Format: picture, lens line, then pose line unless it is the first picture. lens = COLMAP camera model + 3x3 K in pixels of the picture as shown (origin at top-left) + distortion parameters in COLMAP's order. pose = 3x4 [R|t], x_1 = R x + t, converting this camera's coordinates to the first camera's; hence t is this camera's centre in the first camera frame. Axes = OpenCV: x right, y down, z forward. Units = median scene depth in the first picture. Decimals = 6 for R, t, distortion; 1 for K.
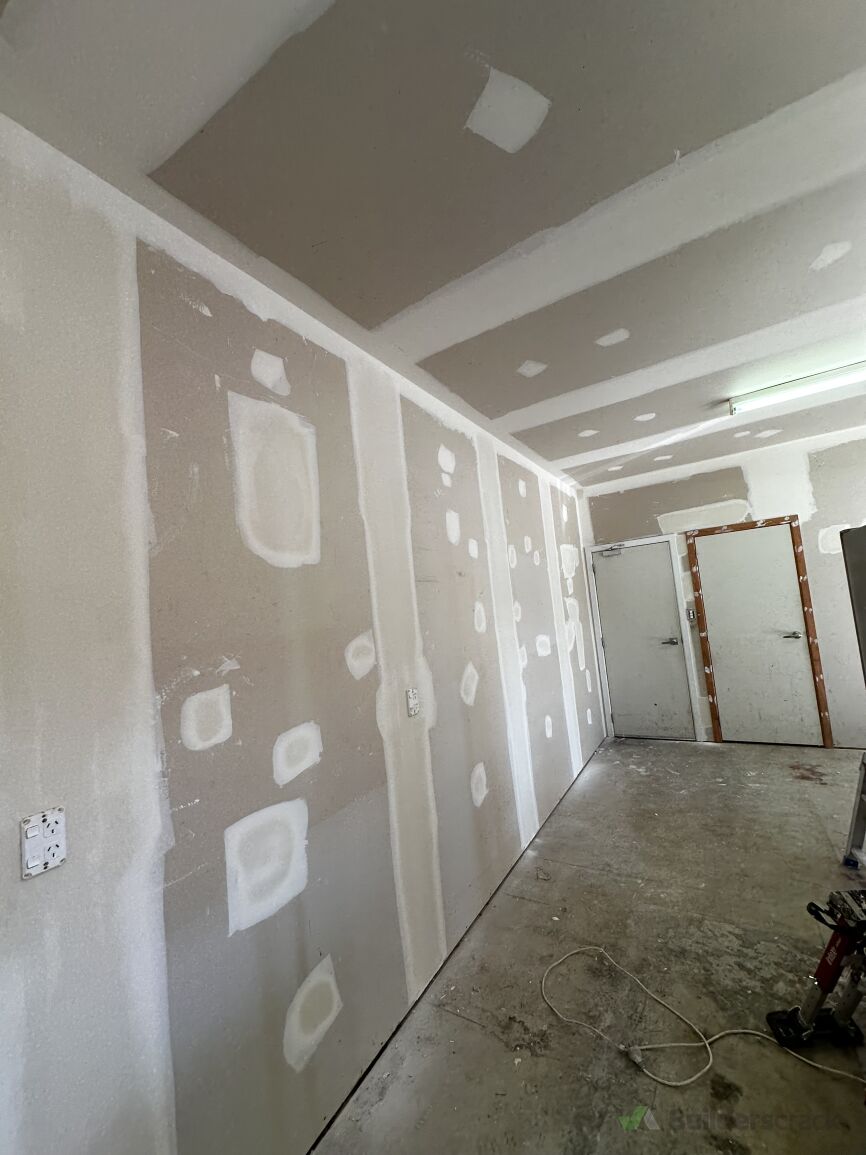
lens RADIAL K [[458.1, 0, 432.5], [0, 458.1, 579.6], [0, 0, 1]] dist [-0.003597, 0.000732]
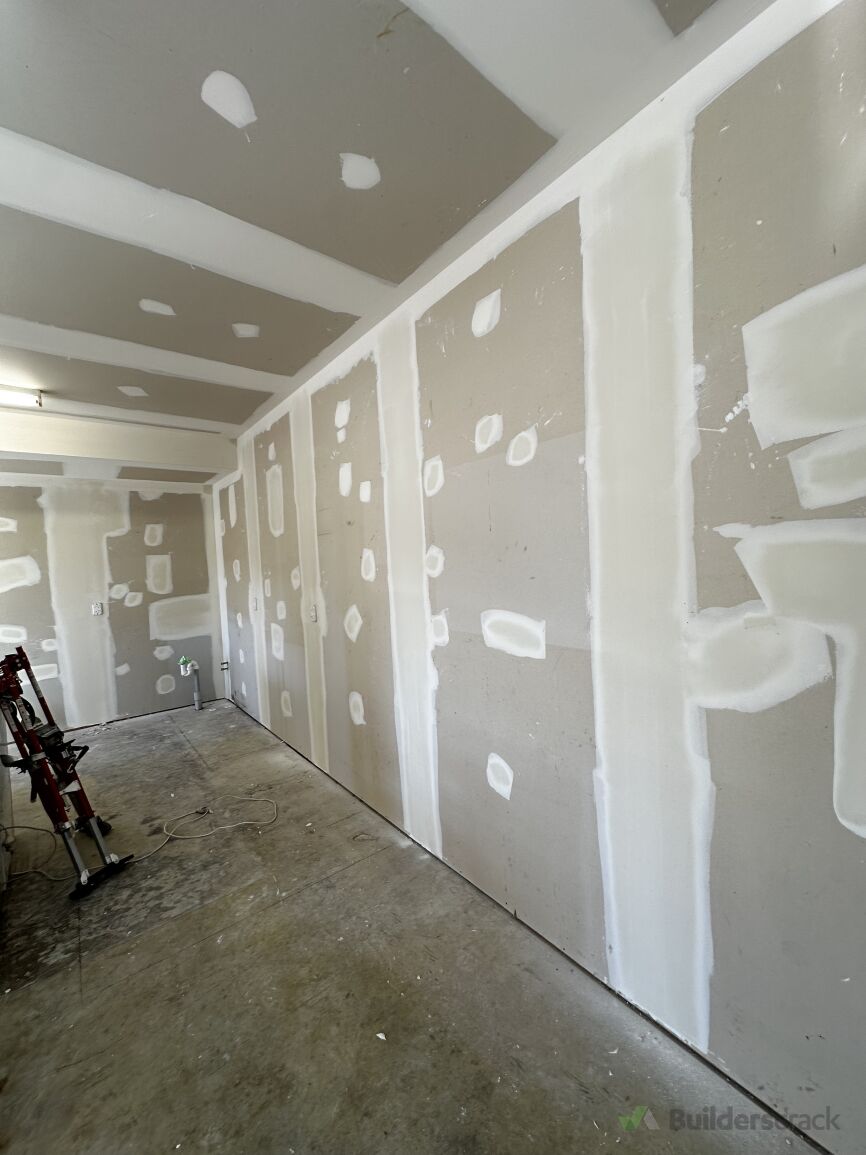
lens RADIAL K [[458.1, 0, 435.4], [0, 458.1, 578.7], [0, 0, 1]] dist [-0.003597, 0.000732]
pose [[-0.322393, 0.155449, -0.933755, 0.980379], [0.146315, 0.982753, 0.113088, 0.022866], [0.935230, -0.100164, -0.339577, 1.482575]]
